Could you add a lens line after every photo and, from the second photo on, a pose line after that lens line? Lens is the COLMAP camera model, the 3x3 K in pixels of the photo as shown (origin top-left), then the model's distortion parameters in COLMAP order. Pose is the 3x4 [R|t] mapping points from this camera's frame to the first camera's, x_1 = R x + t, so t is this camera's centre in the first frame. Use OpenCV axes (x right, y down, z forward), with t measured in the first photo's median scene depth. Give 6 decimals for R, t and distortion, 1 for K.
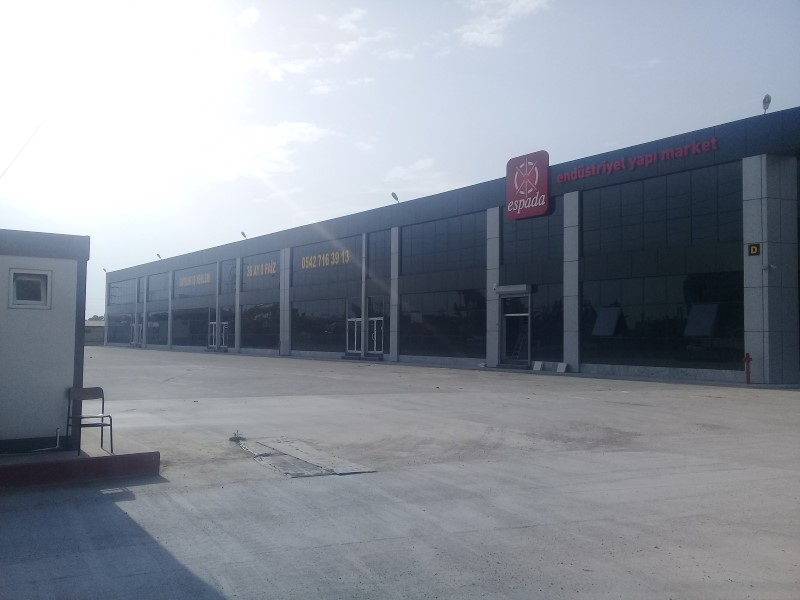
lens RADIAL K [[742.5, 0, 400.0], [0, 742.5, 300.0], [0, 0, 1]] dist [0.108882, -0.194209]
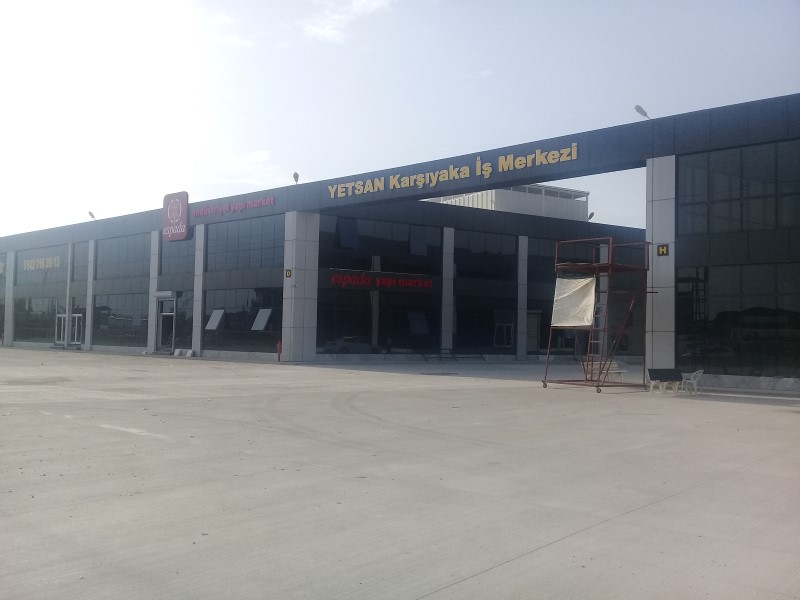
lens RADIAL K [[742.5, 0, 400.0], [0, 742.5, 300.0], [0, 0, 1]] dist [0.108882, -0.194209]
pose [[0.976144, 0.019832, 0.216217, 0.285231], [-0.020787, 0.999782, 0.002146, -0.016684], [-0.216127, -0.006589, 0.976343, -0.400383]]
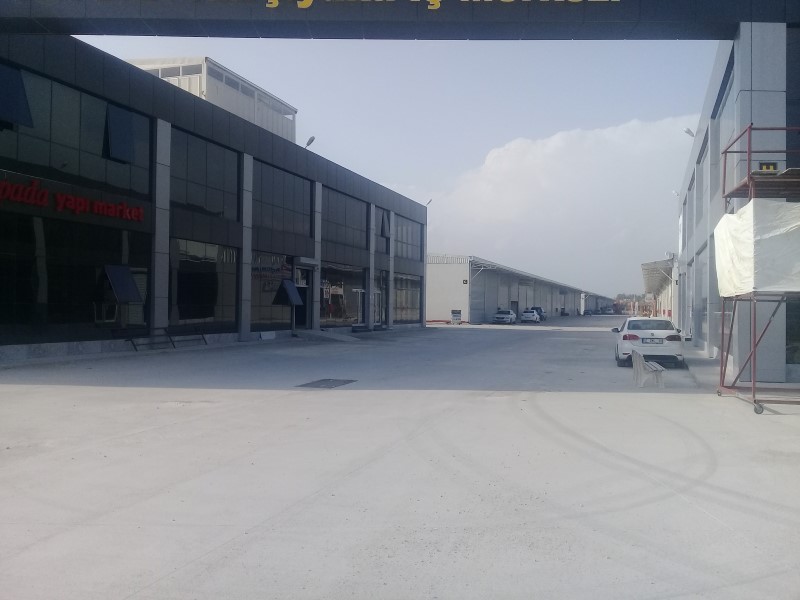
lens RADIAL K [[742.5, 0, 400.0], [0, 742.5, 300.0], [0, 0, 1]] dist [0.108882, -0.194209]
pose [[0.601382, 0.006795, 0.798932, 0.178957], [-0.045931, 0.998604, 0.026081, 0.010027], [-0.797640, -0.052381, 0.600855, 0.196029]]
